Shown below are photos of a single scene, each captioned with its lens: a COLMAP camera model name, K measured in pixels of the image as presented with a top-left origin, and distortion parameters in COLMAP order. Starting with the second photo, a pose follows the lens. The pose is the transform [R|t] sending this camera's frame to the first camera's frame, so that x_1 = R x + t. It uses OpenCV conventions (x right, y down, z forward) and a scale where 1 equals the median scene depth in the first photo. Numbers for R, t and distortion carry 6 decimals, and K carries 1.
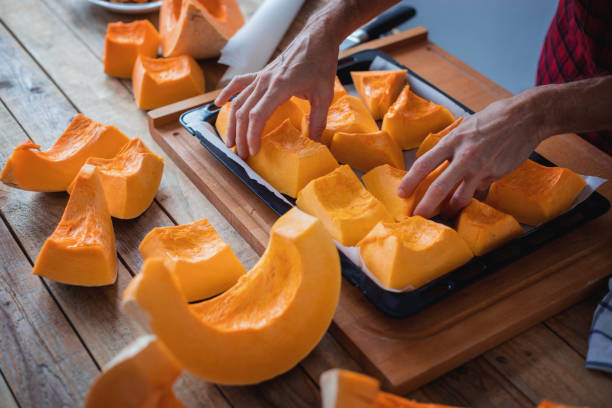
lens RADIAL K [[932.5, 0, 305.6], [0, 932.5, 203.5], [0, 0, 1]] dist [0.025986, 0.000000]
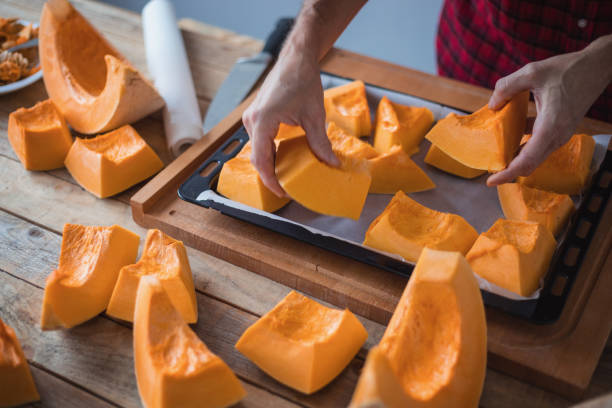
lens RADIAL K [[932.5, 0, 338.1], [0, 932.5, 209.8], [0, 0, 1]] dist [0.025986, 0.000000]
pose [[0.886360, -0.291589, 0.359642, -0.362716], [0.285003, 0.955780, 0.072514, -0.110501], [-0.364883, 0.038225, 0.930269, 0.131242]]
